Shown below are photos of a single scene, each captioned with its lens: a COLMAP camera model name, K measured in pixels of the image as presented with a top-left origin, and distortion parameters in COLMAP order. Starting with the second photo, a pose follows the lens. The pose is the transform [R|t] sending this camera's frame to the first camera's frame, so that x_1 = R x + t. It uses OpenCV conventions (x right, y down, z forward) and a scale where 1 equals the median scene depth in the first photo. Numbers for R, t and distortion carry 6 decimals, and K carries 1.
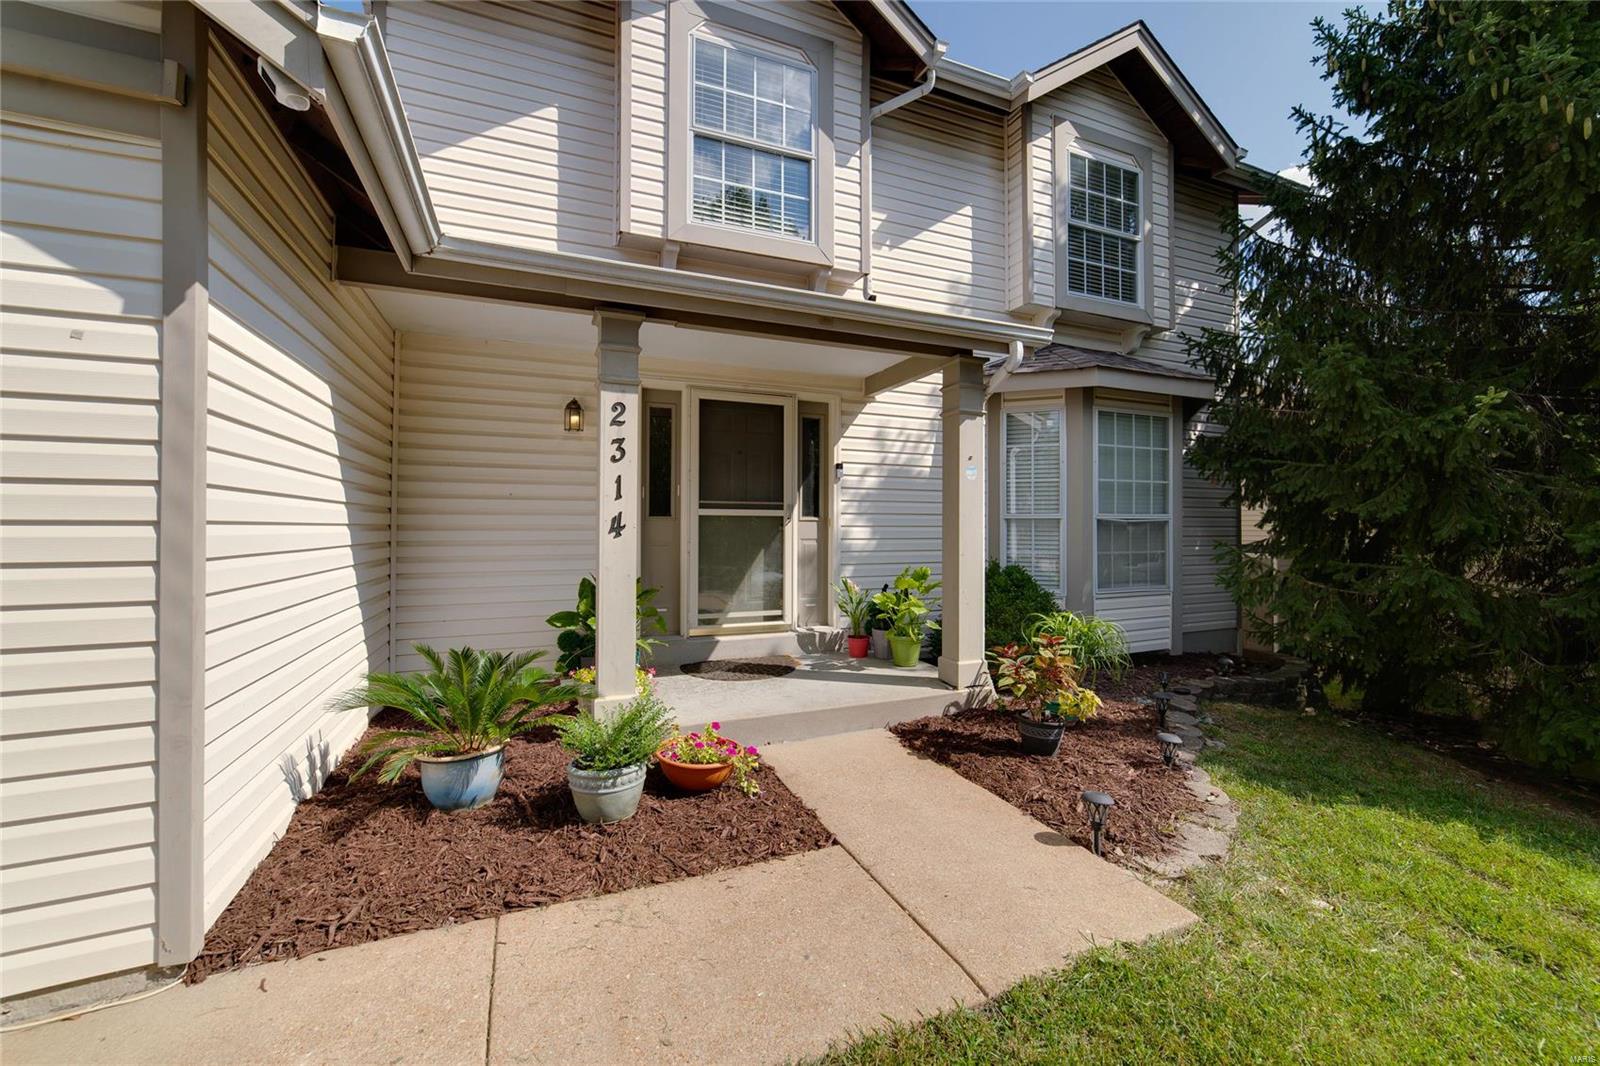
lens RADIAL K [[649.9, 0, 799.6], [0, 649.9, 520.5], [0, 0, 1]] dist [-0.024069, 0.009289]
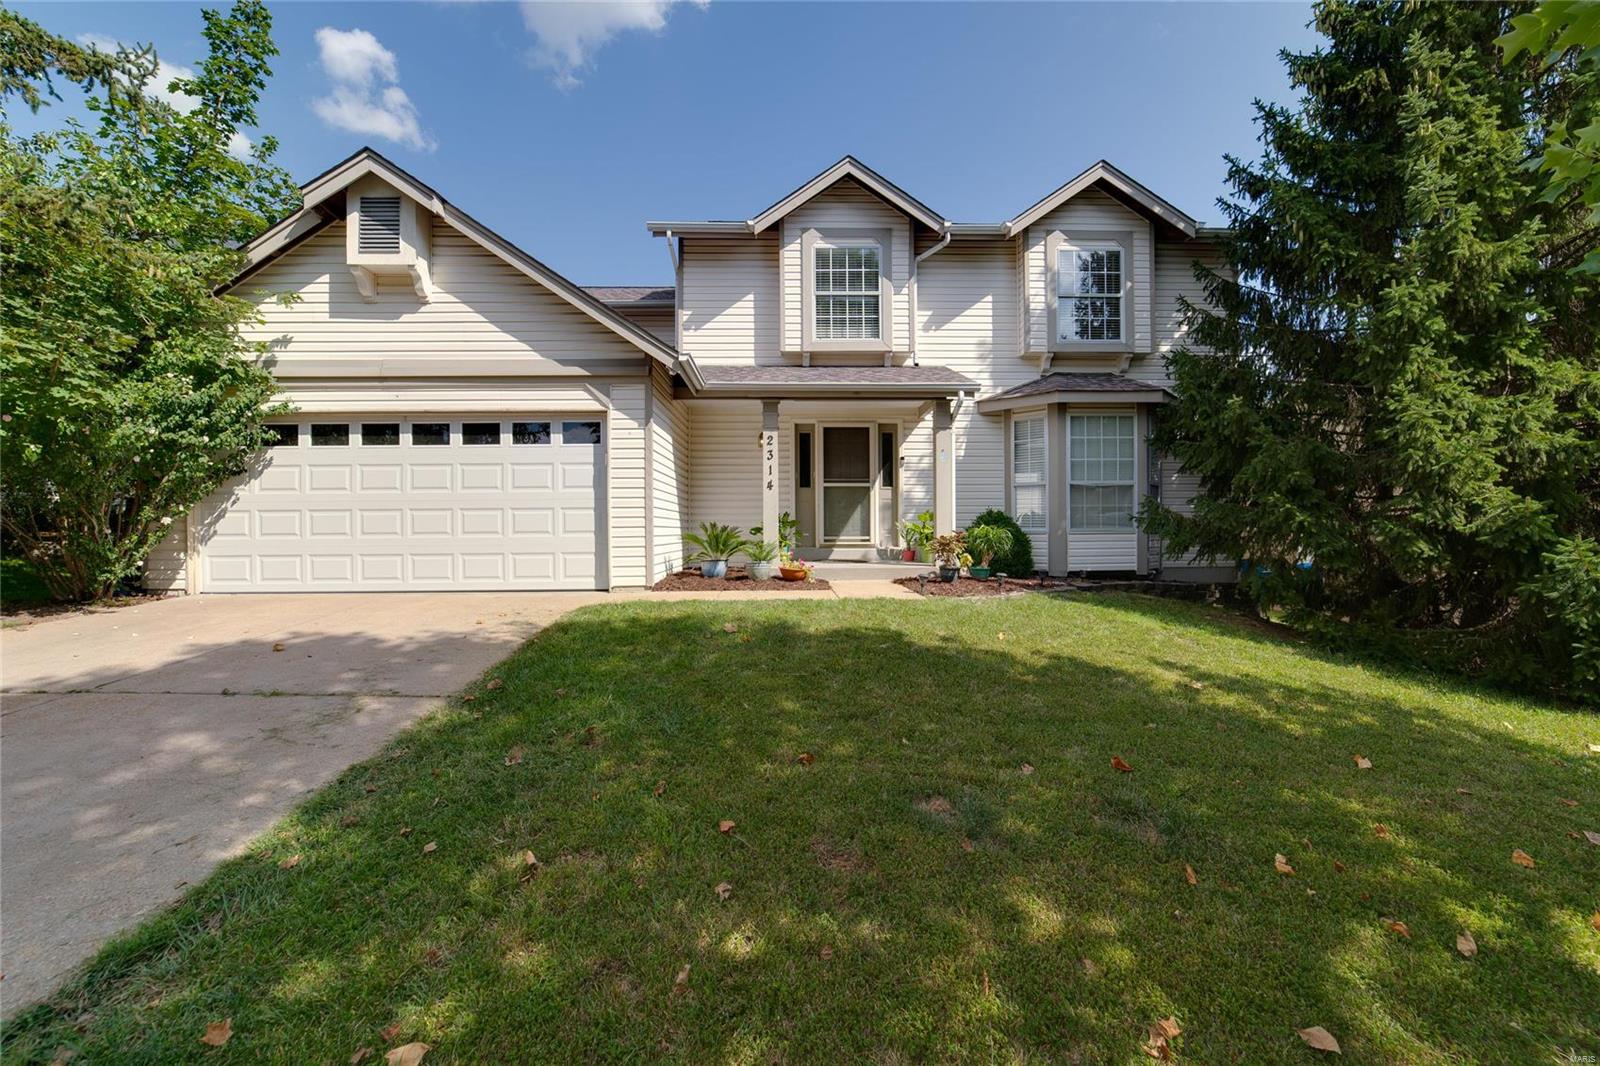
lens RADIAL K [[630.6, 0, 799.3], [0, 630.6, 536.8], [0, 0, 1]] dist [-0.023212, 0.008213]
pose [[0.933192, -0.002732, -0.359367, 0.432432], [0.011048, 0.999717, 0.021089, 0.097208], [0.359208, -0.023650, 0.932958, -0.763671]]
